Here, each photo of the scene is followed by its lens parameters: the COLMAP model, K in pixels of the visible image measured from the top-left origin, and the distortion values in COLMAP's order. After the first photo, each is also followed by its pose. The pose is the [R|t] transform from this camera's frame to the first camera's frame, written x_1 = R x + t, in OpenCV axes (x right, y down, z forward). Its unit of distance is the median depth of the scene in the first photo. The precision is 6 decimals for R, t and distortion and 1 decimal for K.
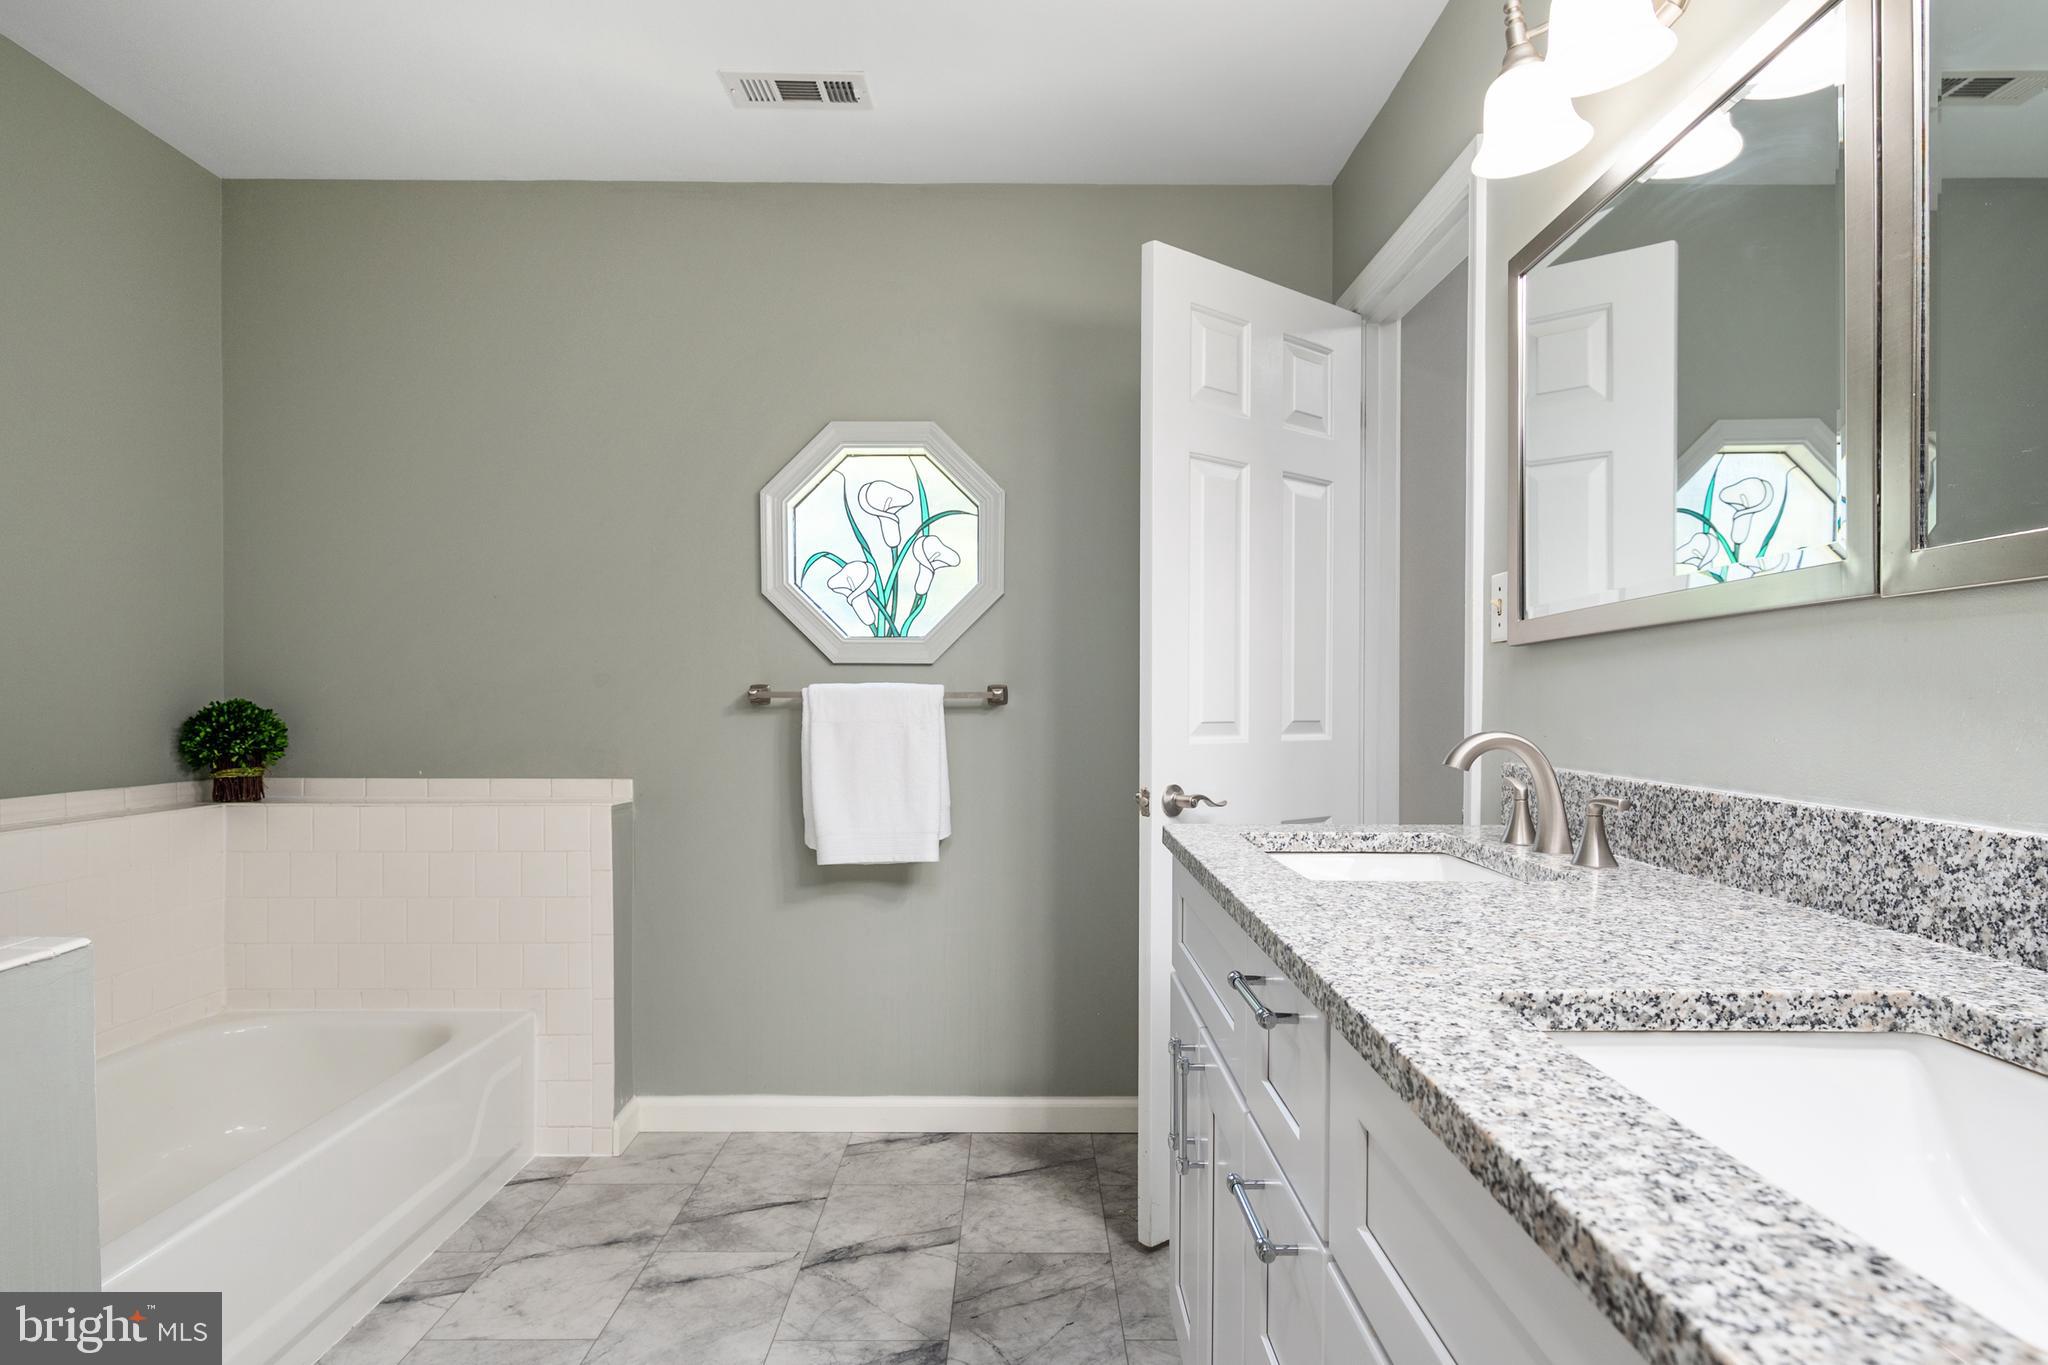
lens RADIAL K [[1097.6, 0, 1023.8], [0, 1097.6, 691.4], [0, 0, 1]] dist [-0.003030, -0.000727]
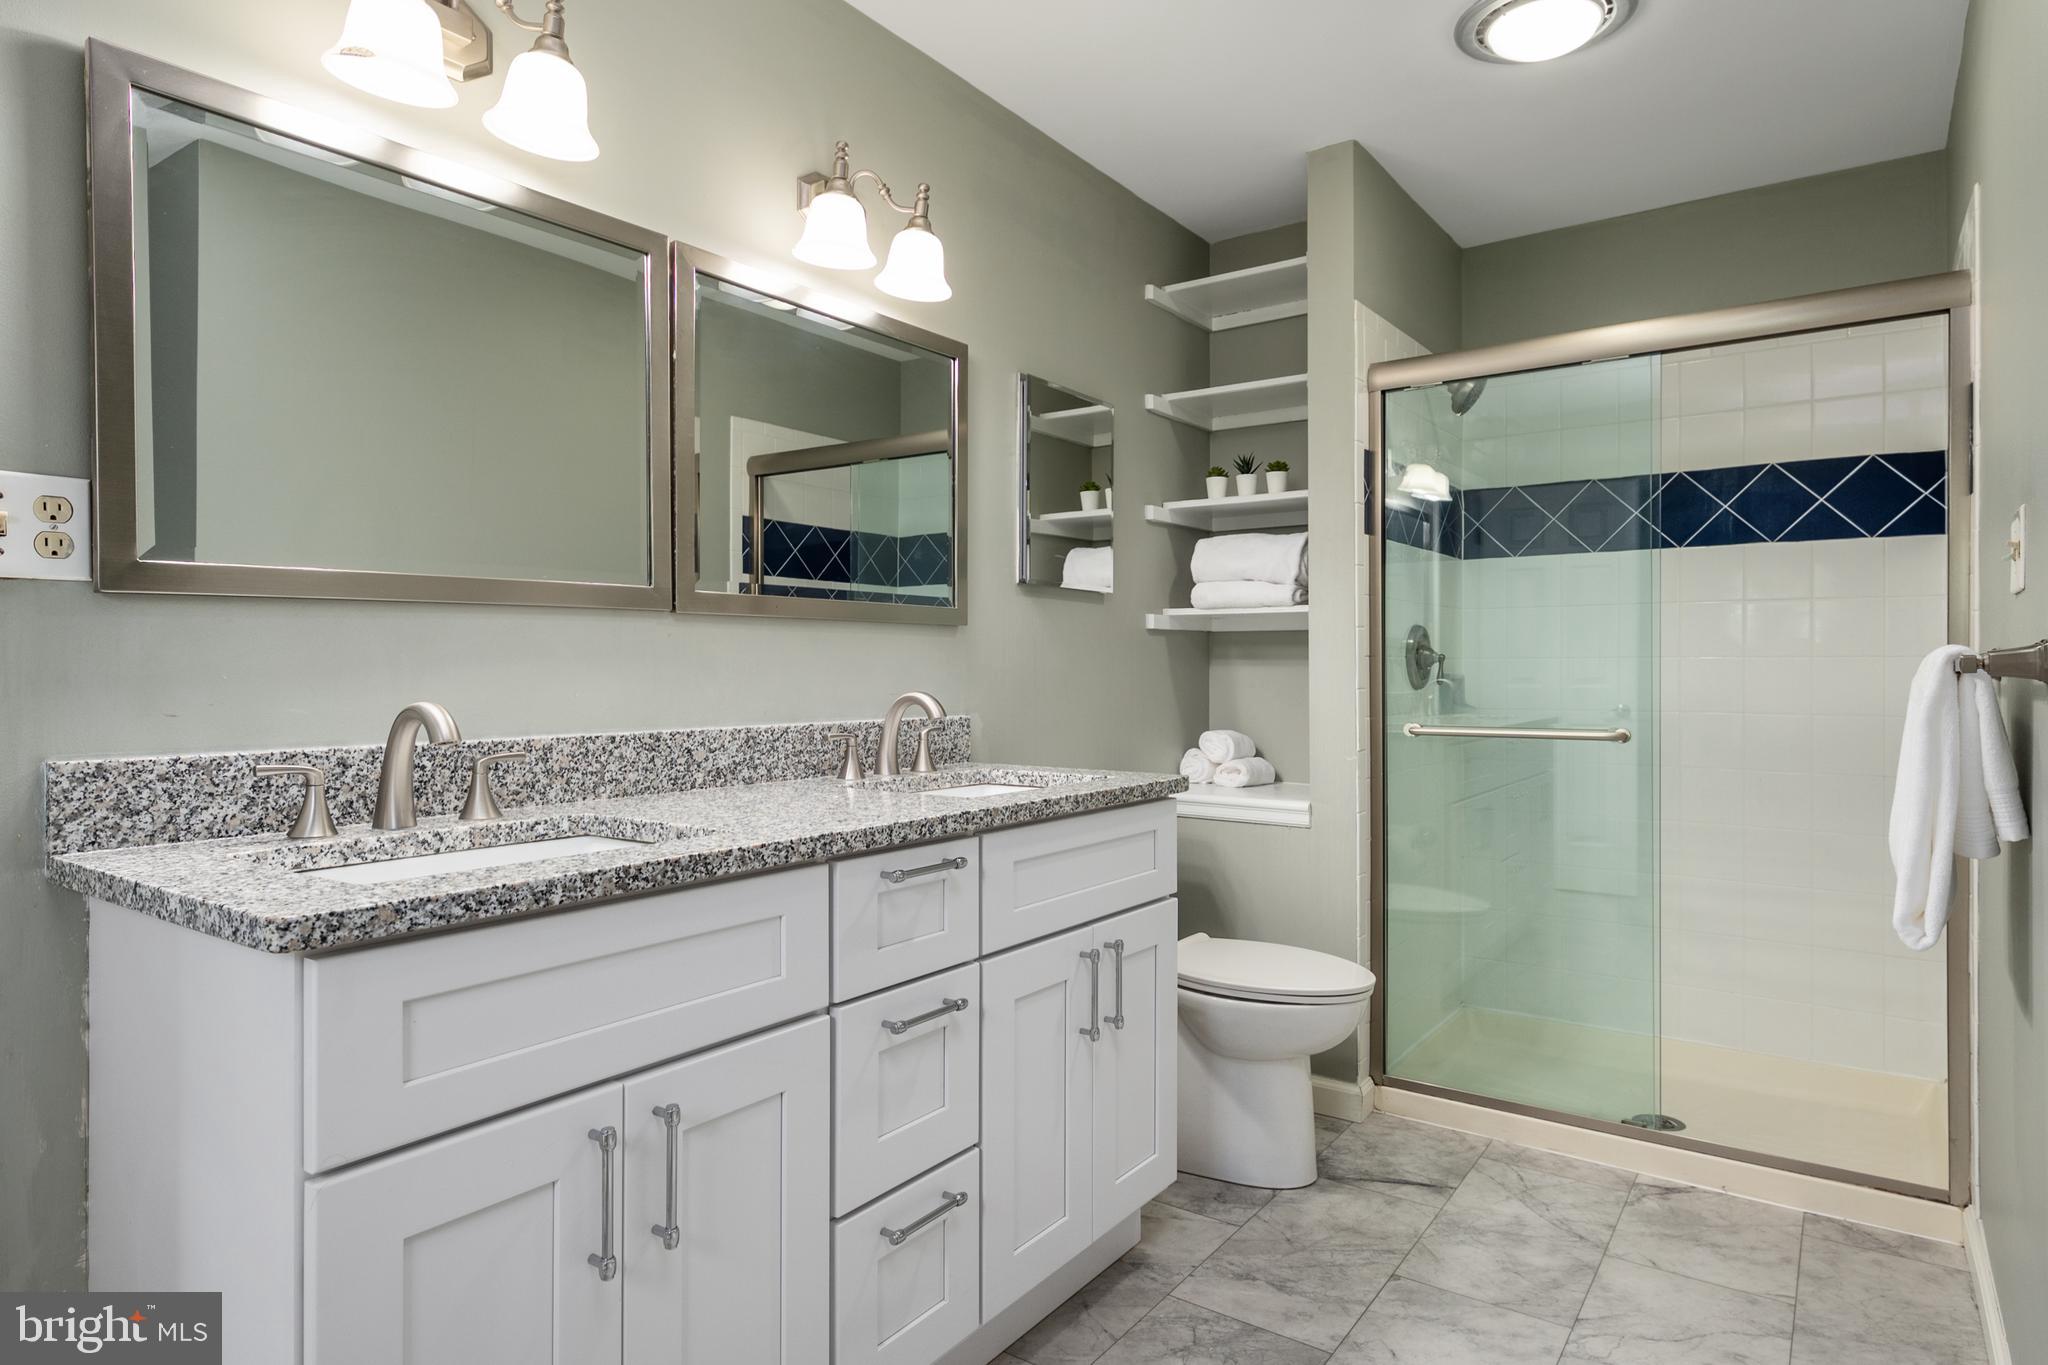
lens RADIAL K [[1183.6, 0, 1022.0], [0, 1183.6, 683.0], [0, 0, 1]] dist [-0.032002, -0.001300]
pose [[-0.815259, -0.017545, 0.578831, -0.725476], [-0.012553, 0.999842, 0.012625, 0.000824], [-0.578960, 0.003027, -0.815350, 1.989299]]
